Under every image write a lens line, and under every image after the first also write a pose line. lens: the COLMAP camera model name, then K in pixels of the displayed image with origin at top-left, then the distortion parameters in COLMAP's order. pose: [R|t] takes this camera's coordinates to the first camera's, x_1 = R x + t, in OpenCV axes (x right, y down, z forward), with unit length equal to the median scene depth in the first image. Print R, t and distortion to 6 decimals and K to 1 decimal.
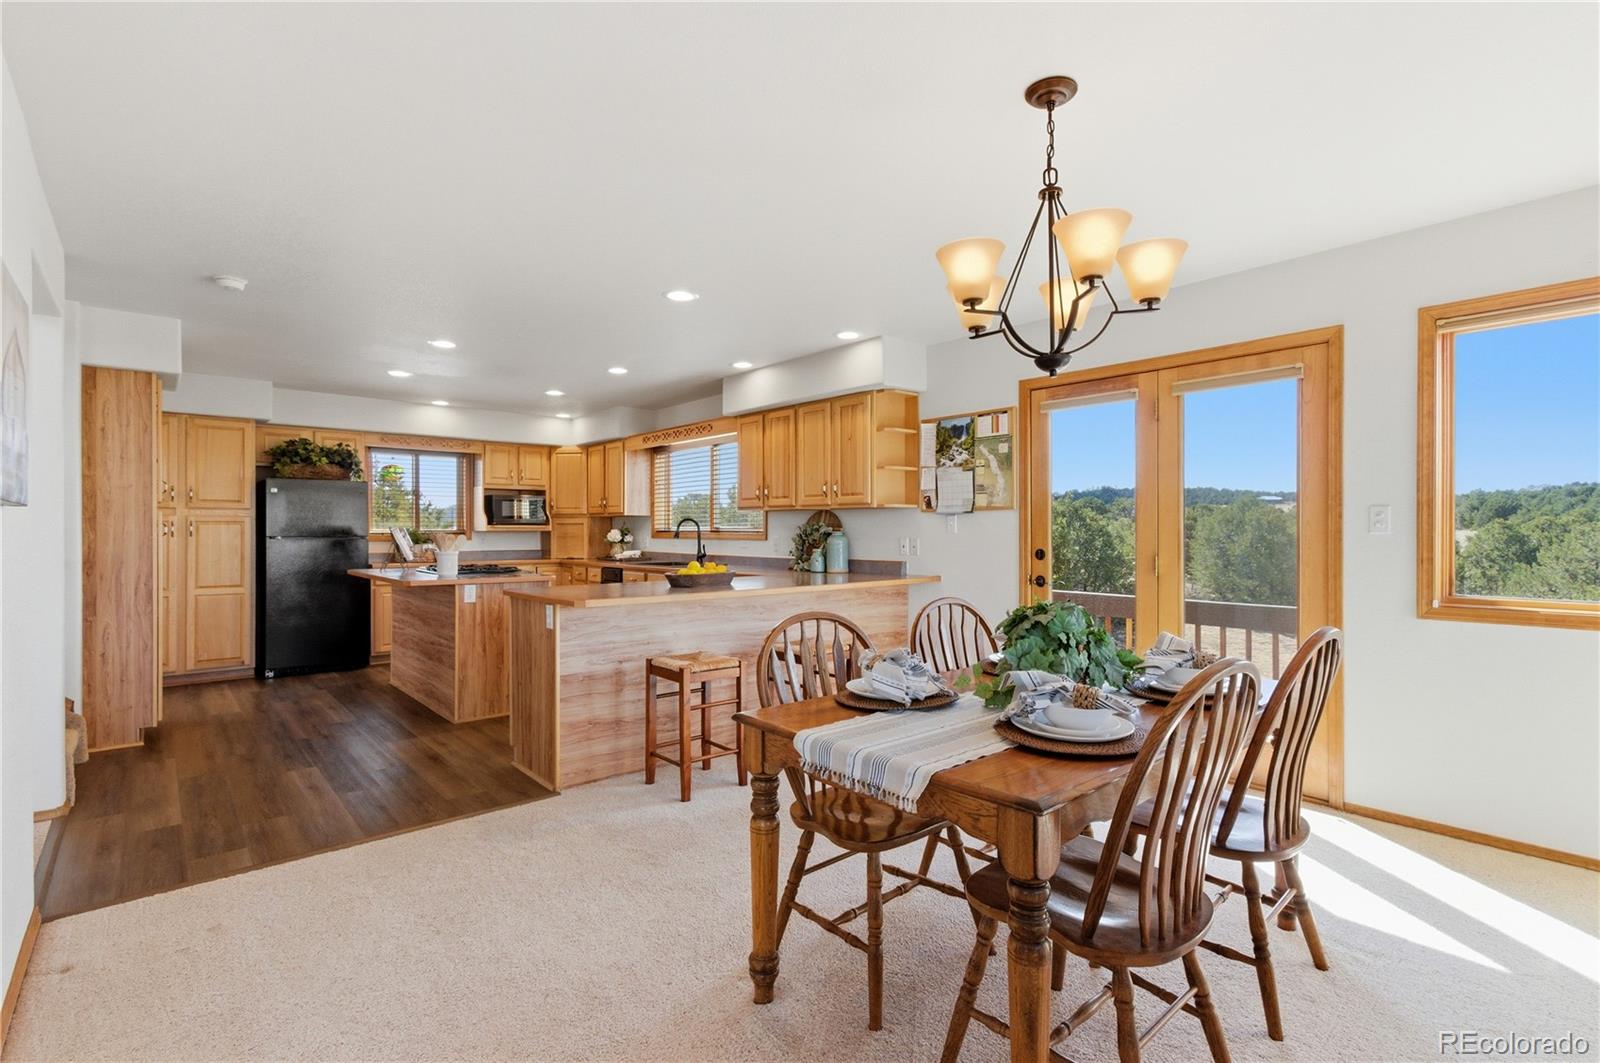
lens RADIAL K [[748.6, 0, 800.4], [0, 748.6, 538.7], [0, 0, 1]] dist [0.000547, 0.001281]
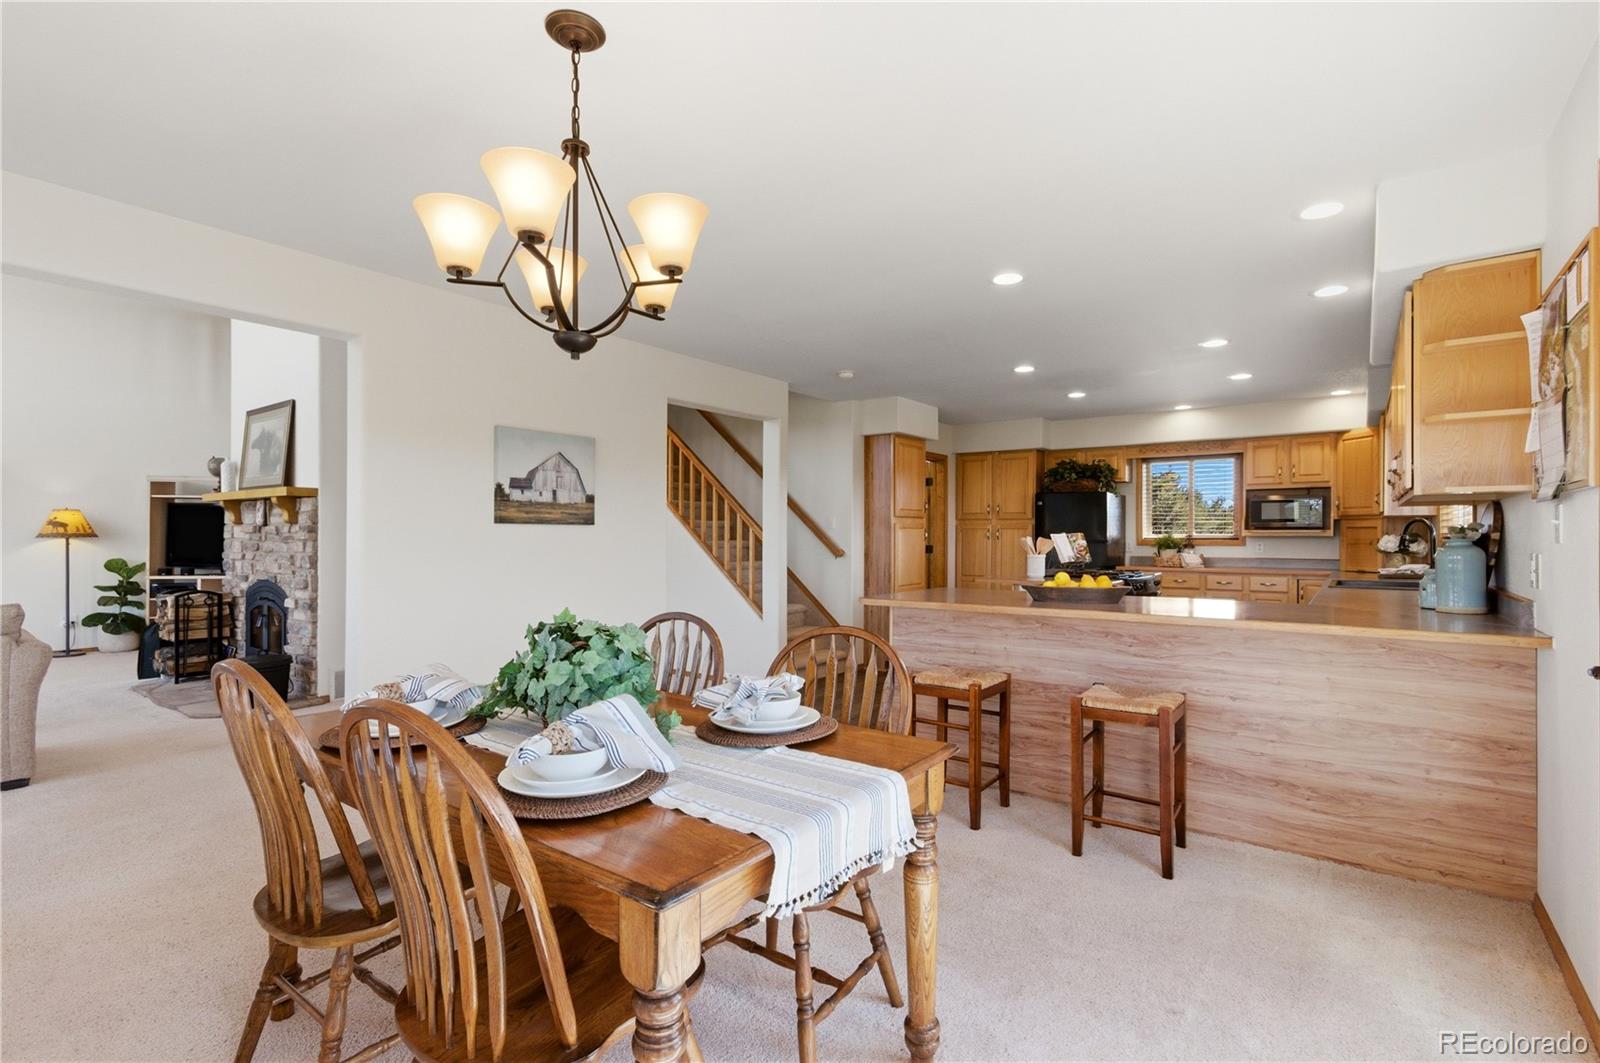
lens RADIAL K [[716.0, 0, 807.7], [0, 716.0, 535.3], [0, 0, 1]] dist [0.003851, 0.000273]
pose [[0.220876, 0.000778, -0.975302, 0.409772], [-0.011615, 0.999931, -0.001833, -0.004703], [0.975233, 0.011733, 0.220869, 0.370594]]
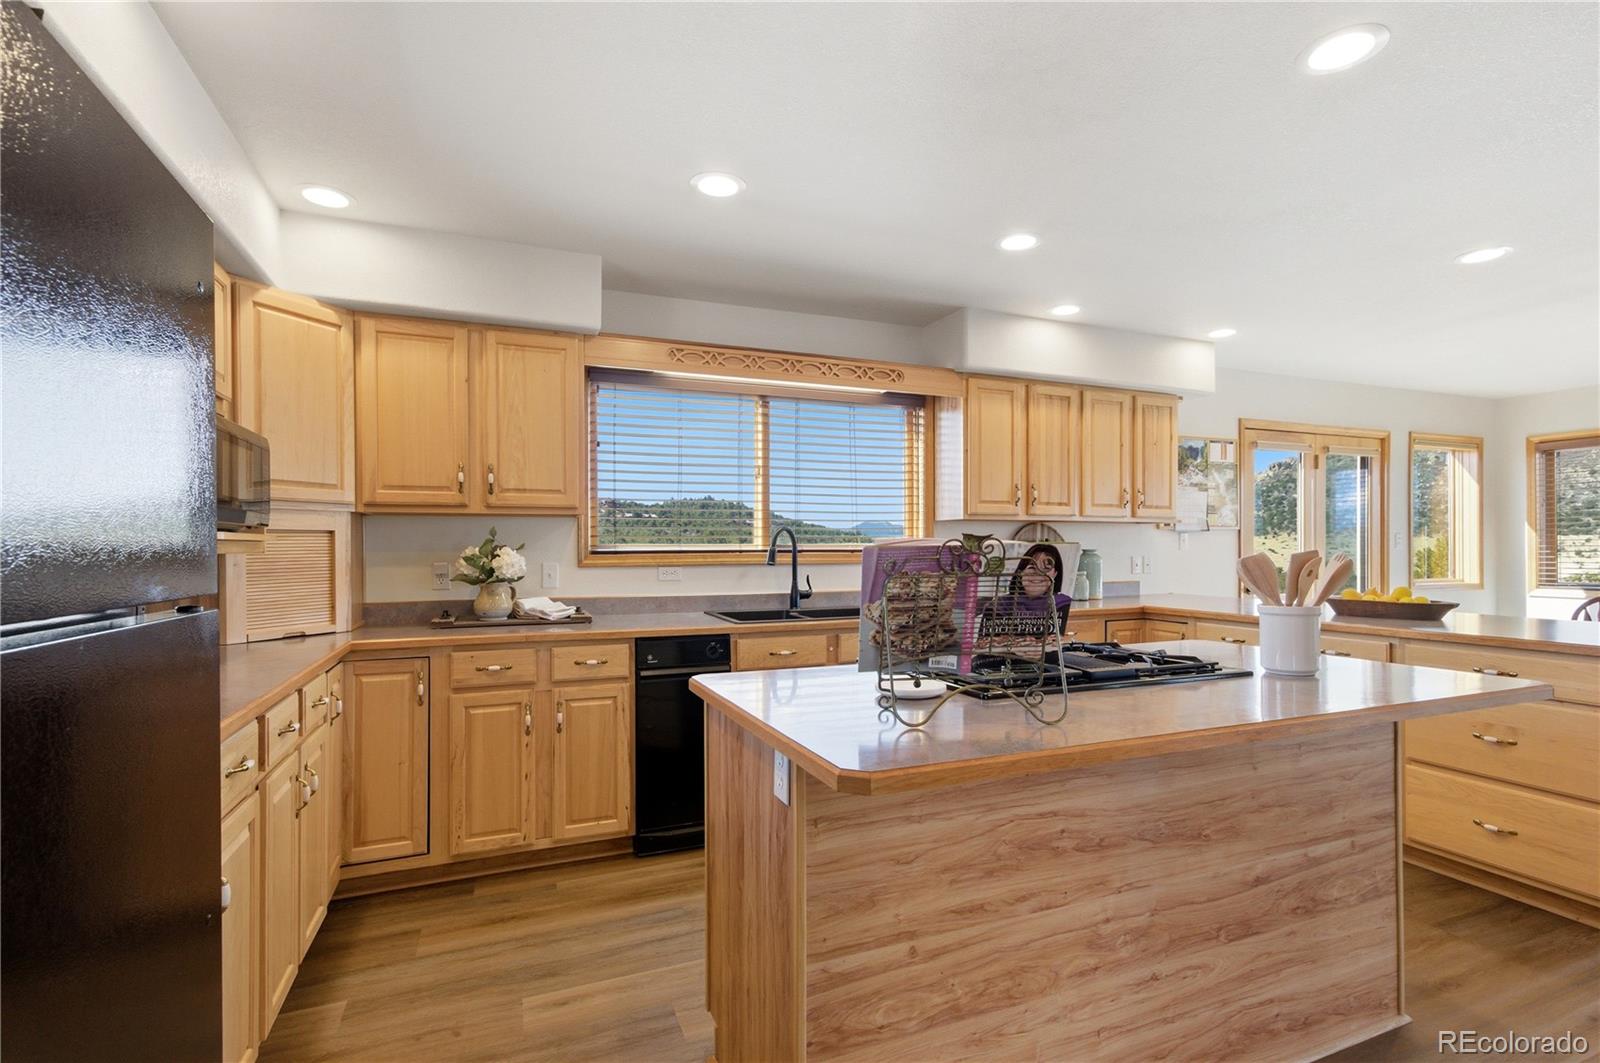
lens RADIAL K [[748.6, 0, 813.0], [0, 748.6, 534.1], [0, 0, 1]] dist [0.000547, 0.001281]
pose [[0.320950, 0.003994, 0.947088, -0.748893], [0.005157, 0.999969, -0.005964, -0.021951], [-0.947082, 0.006799, 0.320920, 0.933127]]
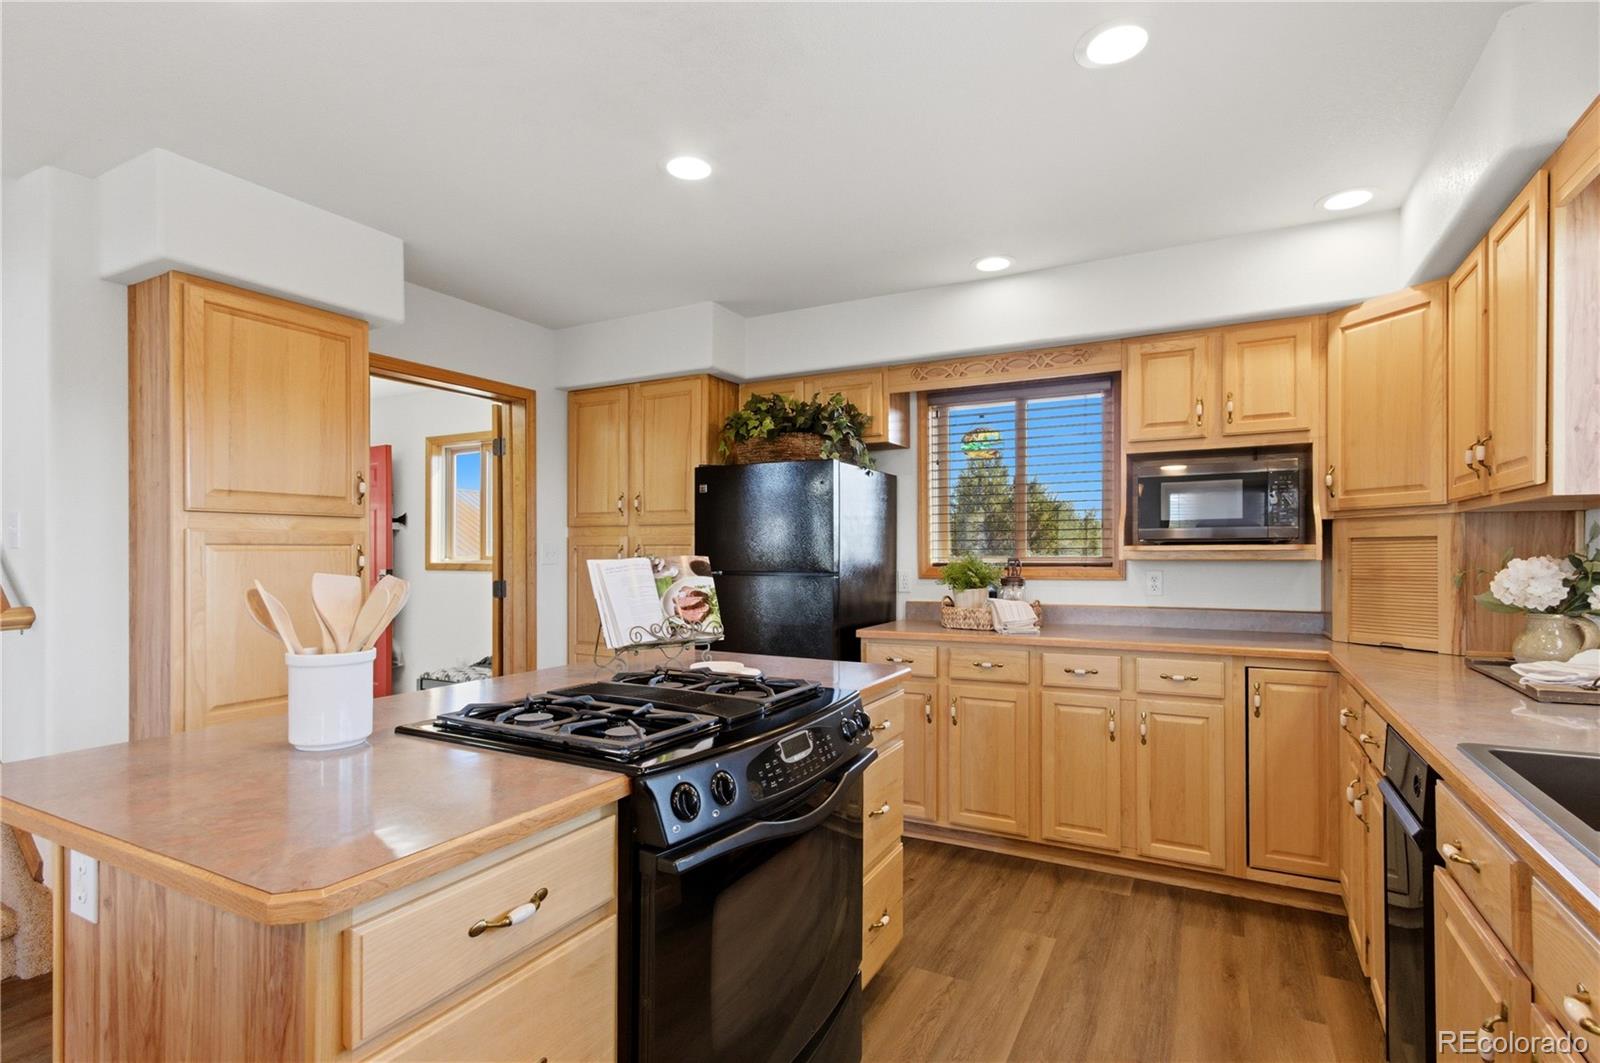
lens RADIAL K [[748.6, 0, 805.0], [0, 748.6, 549.5], [0, 0, 1]] dist [0.000547, 0.001281]
pose [[0.358253, -0.004548, -0.933614, -0.137480], [-0.005192, 0.999963, -0.006864, -0.015734], [0.933610, 0.007306, 0.358216, 0.900979]]
